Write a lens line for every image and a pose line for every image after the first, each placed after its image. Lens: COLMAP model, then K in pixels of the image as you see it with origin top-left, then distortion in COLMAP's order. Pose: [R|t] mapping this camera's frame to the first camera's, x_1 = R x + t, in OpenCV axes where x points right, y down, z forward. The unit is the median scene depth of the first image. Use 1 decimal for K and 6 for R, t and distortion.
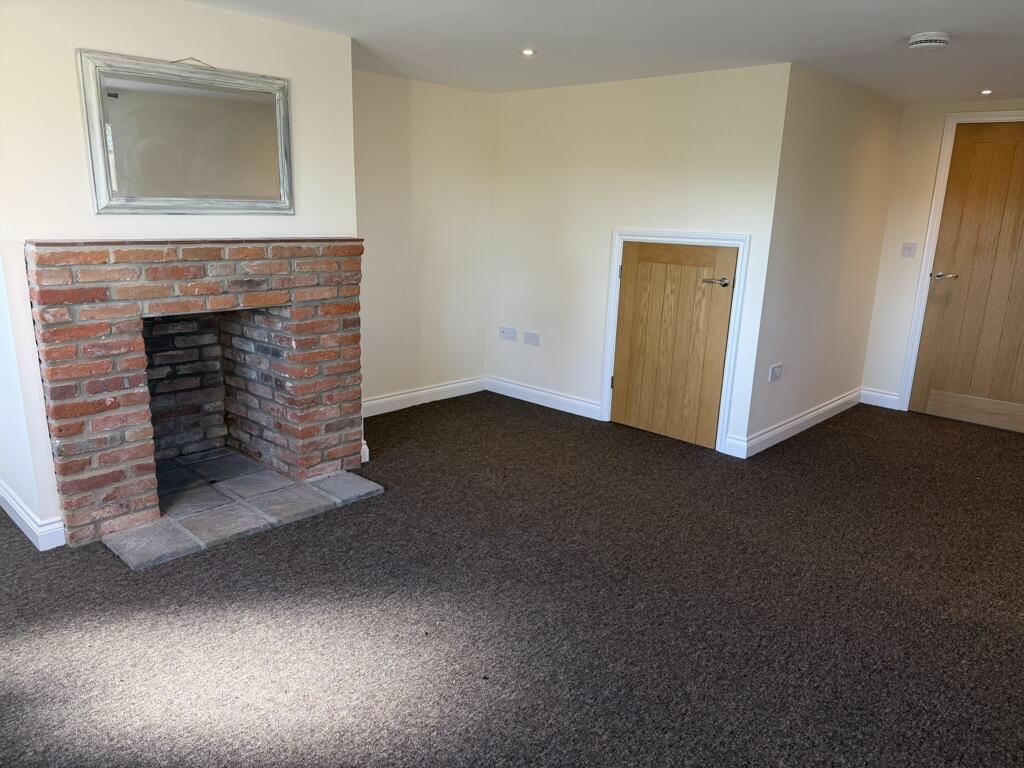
lens RADIAL K [[718.7, 0, 518.6], [0, 718.7, 384.3], [0, 0, 1]] dist [0.063916, -0.015677]
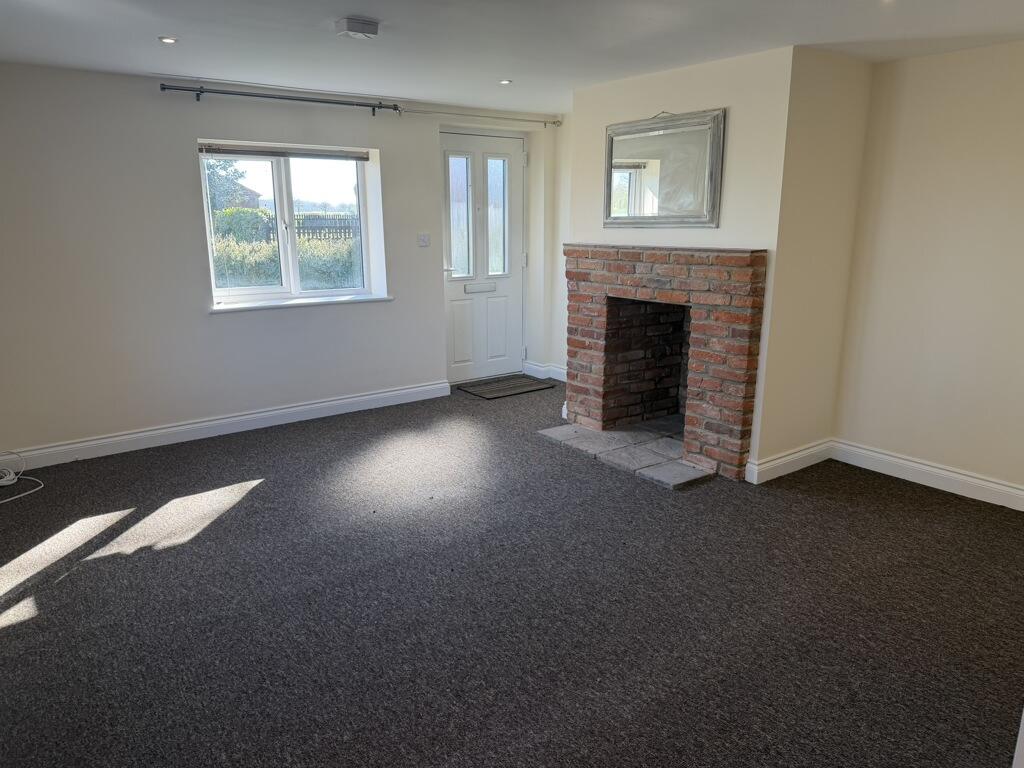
lens RADIAL K [[718.7, 0, 513.2], [0, 718.7, 384.2], [0, 0, 1]] dist [0.063916, -0.015677]
pose [[-0.183876, 0.190787, -0.964256, 0.952065], [-0.244802, 0.941184, 0.232904, -0.206655], [0.951978, 0.278877, -0.126356, 0.990555]]
